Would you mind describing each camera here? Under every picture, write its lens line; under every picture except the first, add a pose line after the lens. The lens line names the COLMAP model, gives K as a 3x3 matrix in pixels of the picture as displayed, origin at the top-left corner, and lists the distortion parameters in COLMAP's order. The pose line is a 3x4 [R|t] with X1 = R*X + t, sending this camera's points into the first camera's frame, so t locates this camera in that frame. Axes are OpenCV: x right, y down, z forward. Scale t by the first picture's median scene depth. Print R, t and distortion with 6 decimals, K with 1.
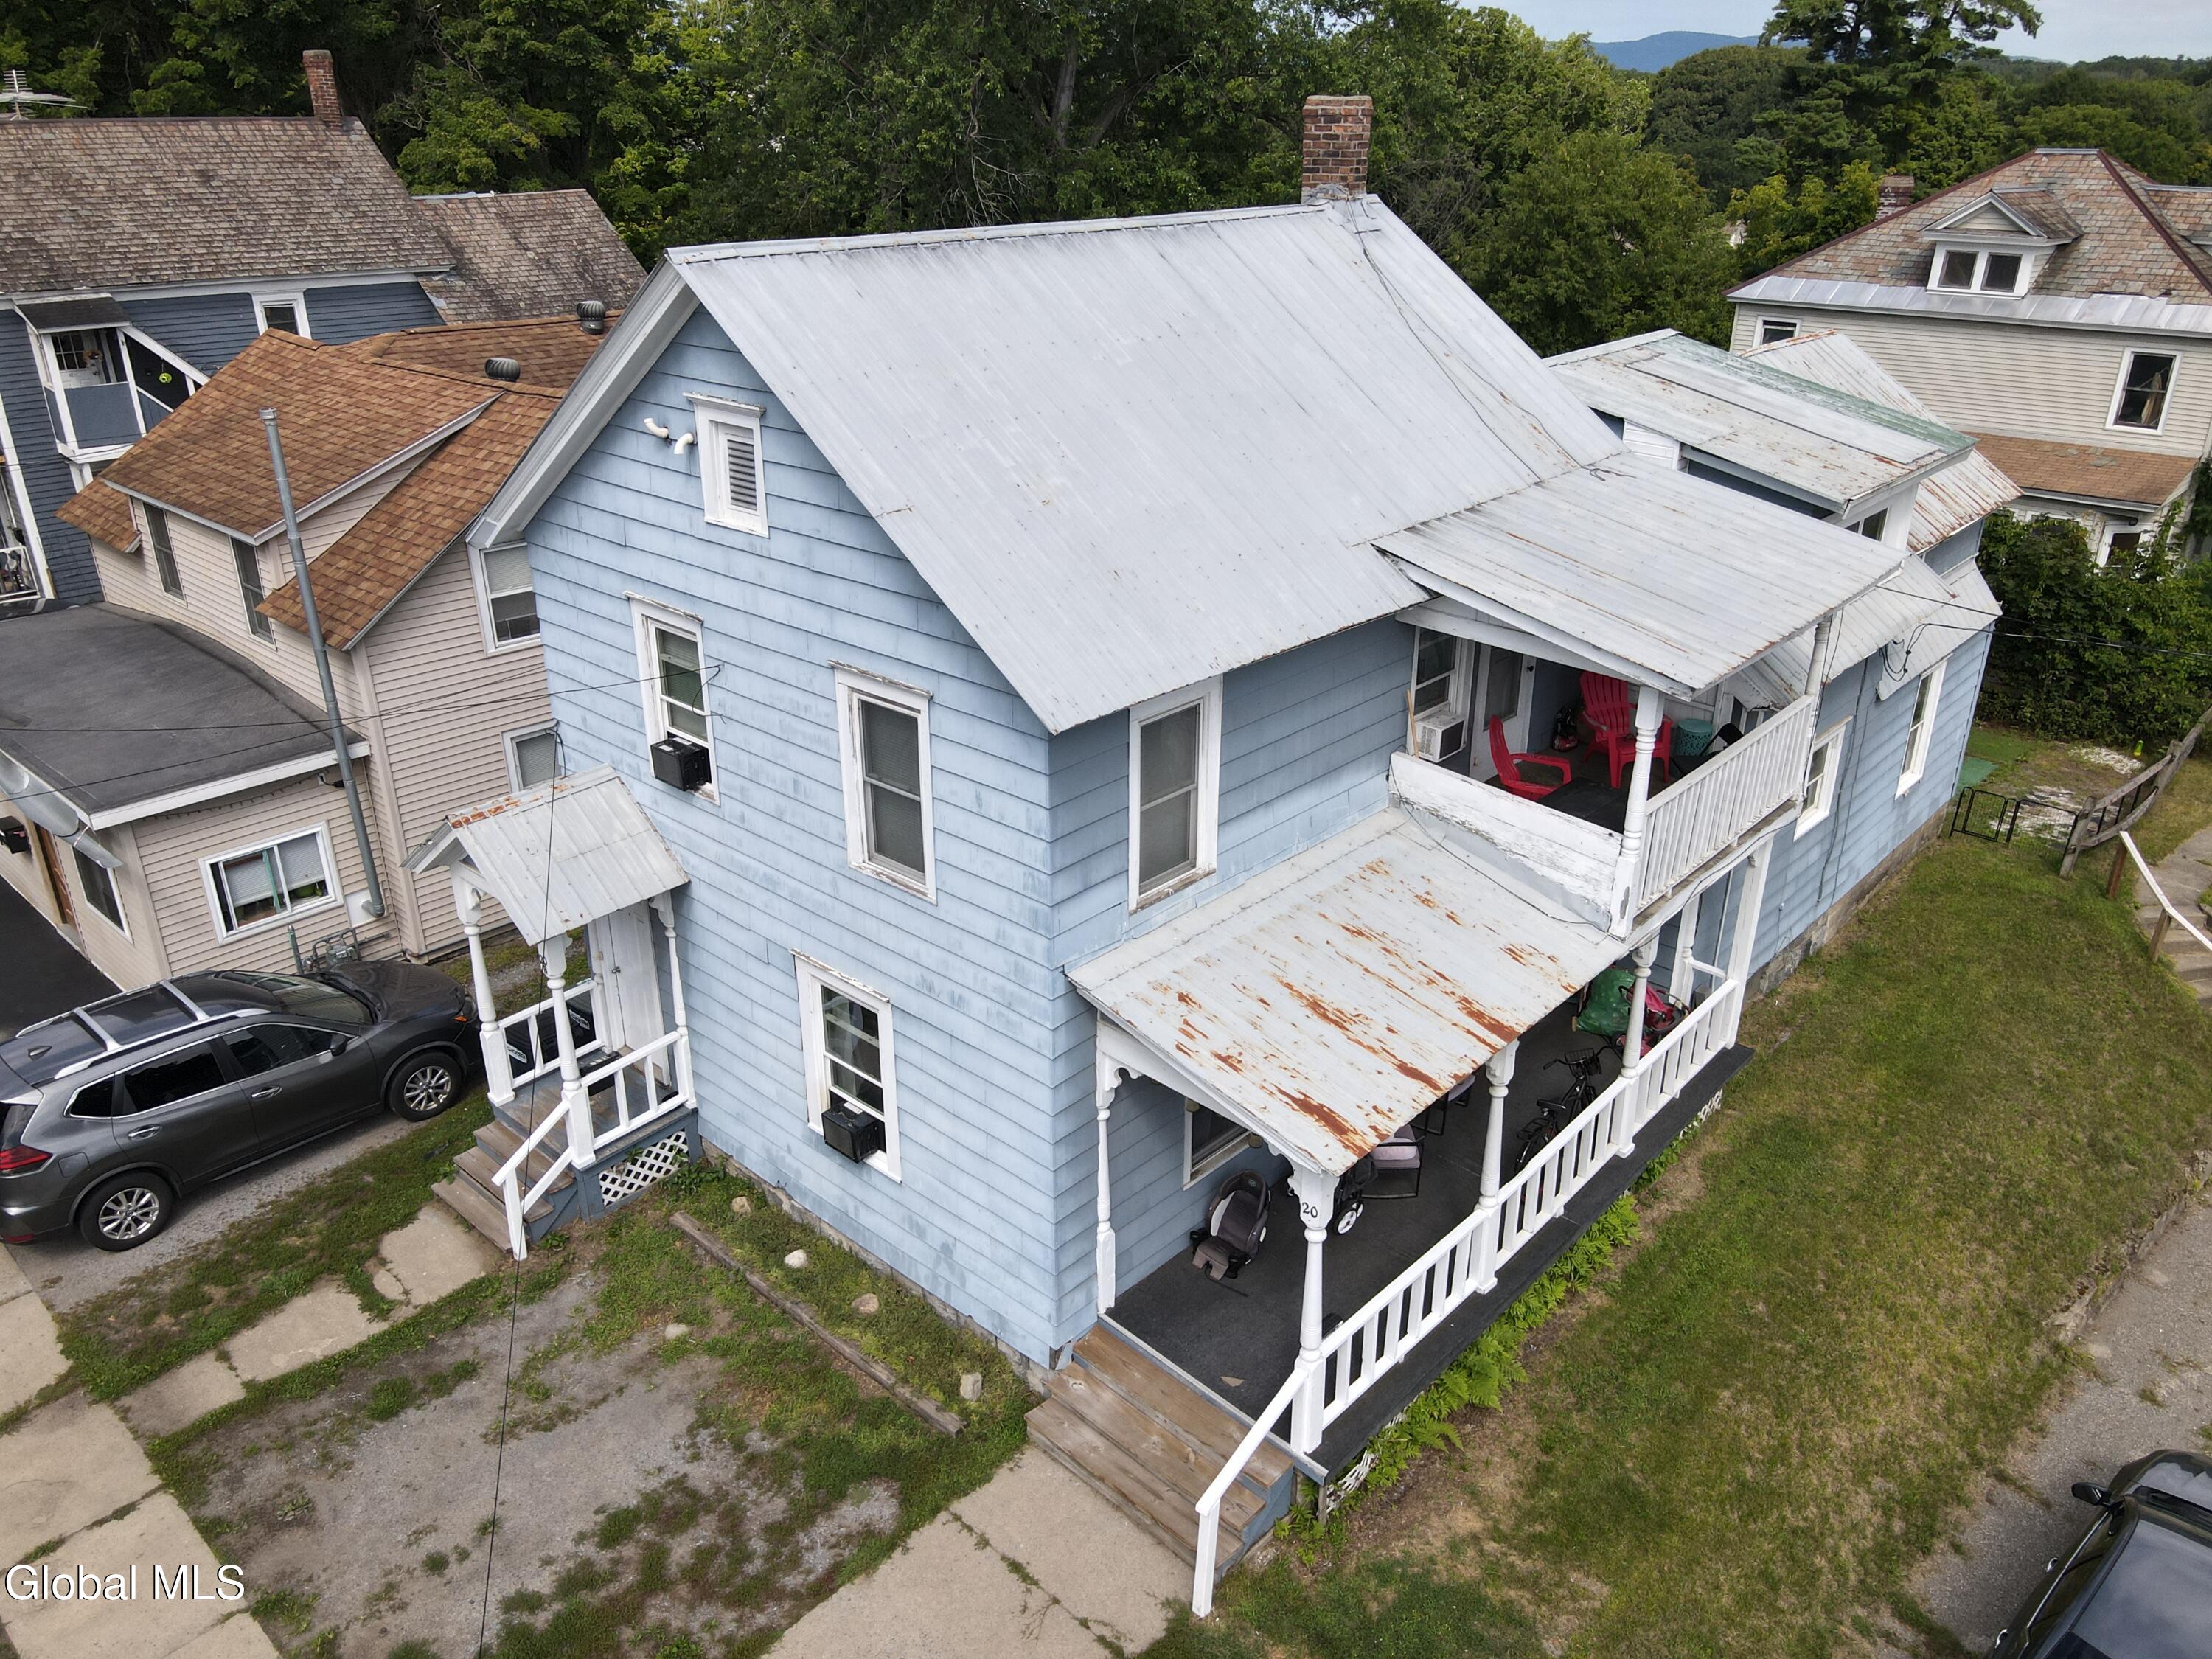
lens RADIAL K [[1631.5, 0, 1106.3], [0, 1631.5, 823.1], [0, 0, 1]] dist [0.004525, 0.010934]
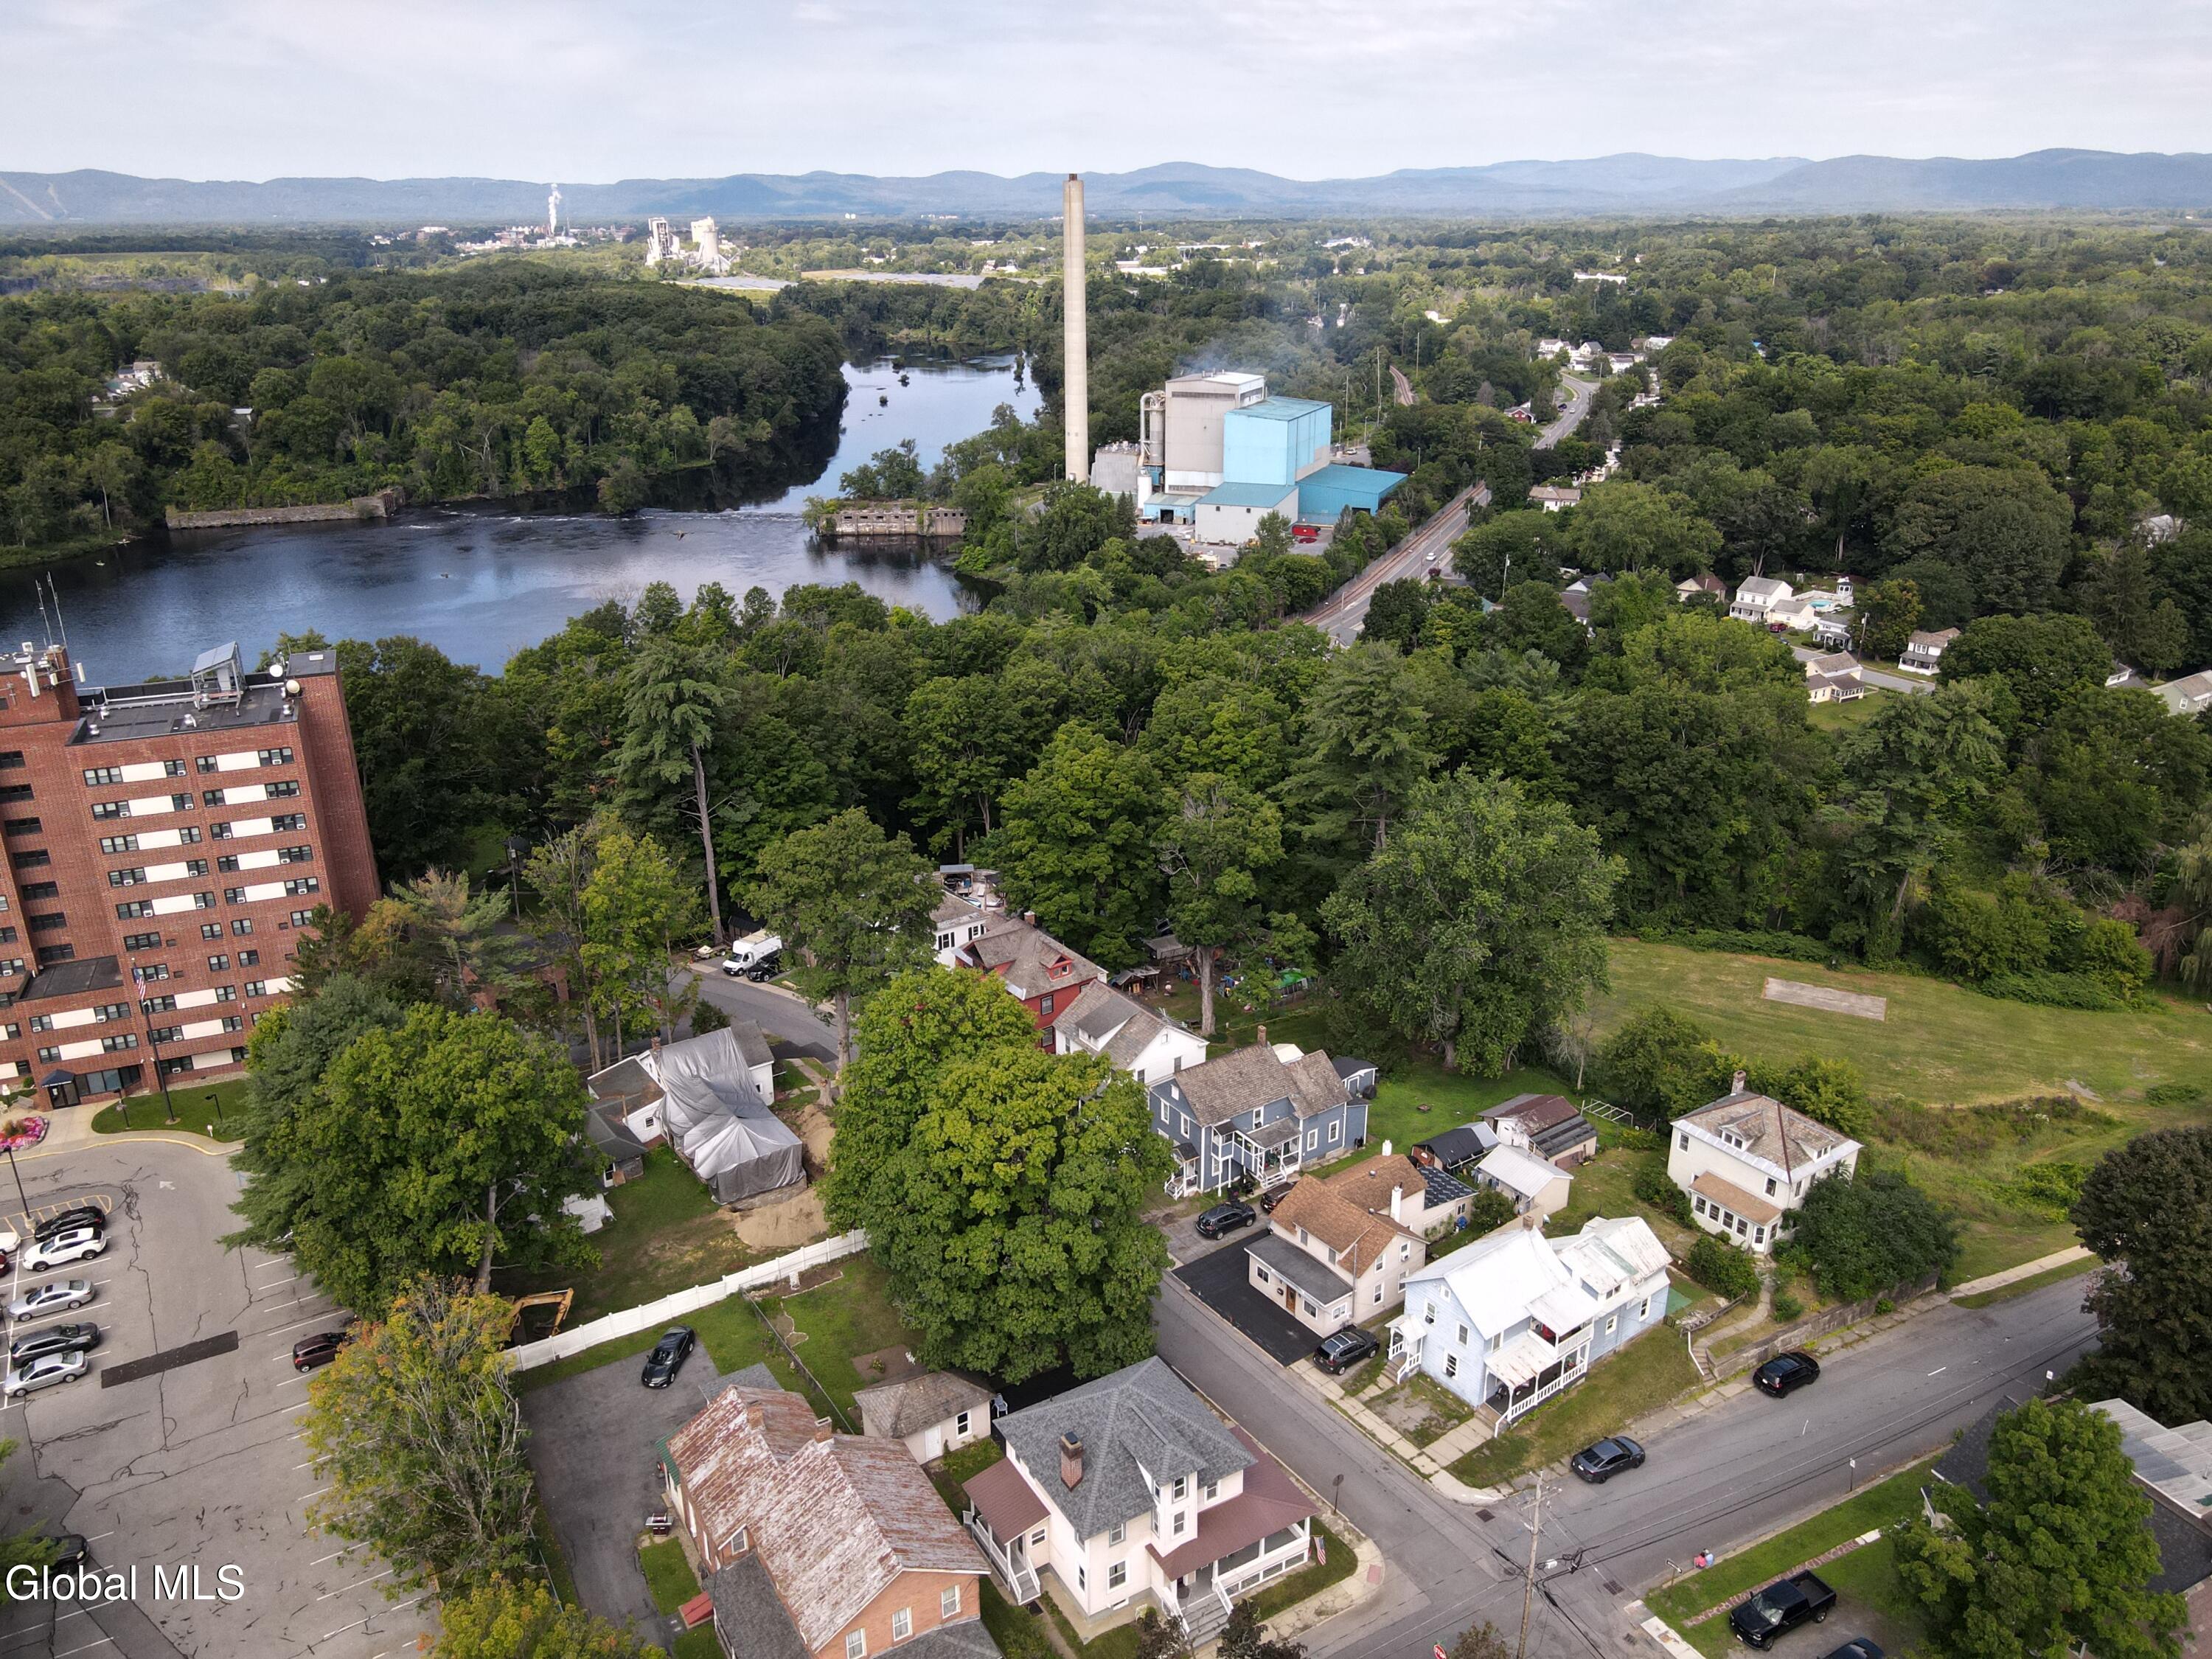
lens RADIAL K [[1631.5, 0, 1105.6], [0, 1631.5, 838.4], [0, 0, 1]] dist [0.004525, 0.010934]
pose [[0.981875, 0.061535, -0.179261, -0.498706], [-0.070616, 0.996501, -0.044715, -1.746043], [0.175882, 0.056564, 0.982785, -6.545112]]
